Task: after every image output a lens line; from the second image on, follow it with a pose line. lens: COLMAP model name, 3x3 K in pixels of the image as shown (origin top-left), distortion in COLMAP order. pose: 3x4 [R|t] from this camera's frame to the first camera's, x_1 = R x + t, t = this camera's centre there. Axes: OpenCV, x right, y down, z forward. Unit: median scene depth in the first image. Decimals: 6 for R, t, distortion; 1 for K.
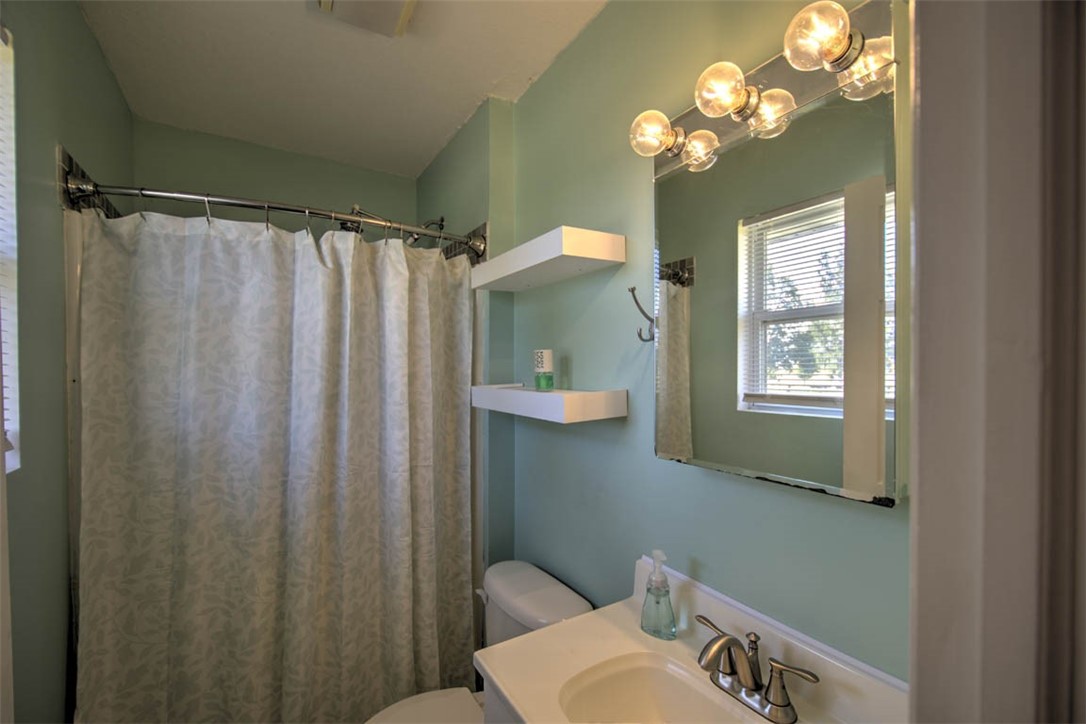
lens RADIAL K [[465.7, 0, 547.9], [0, 465.7, 361.6], [0, 0, 1]] dist [-0.001908, -0.002184]
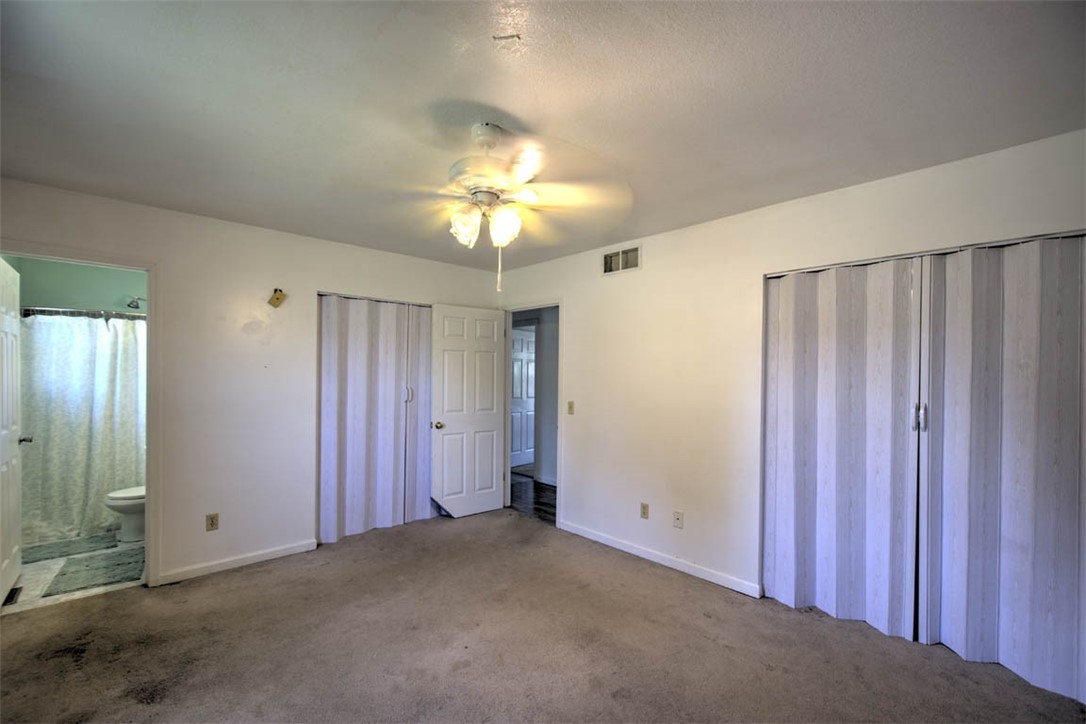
lens RADIAL K [[465.7, 0, 537.4], [0, 465.7, 366.6], [0, 0, 1]] dist [-0.001908, -0.002184]
pose [[0.977001, 0.013448, 0.212810, 1.500726], [-0.012901, 0.999909, -0.003961, -0.020270], [-0.212843, 0.001124, 0.977086, -2.363627]]
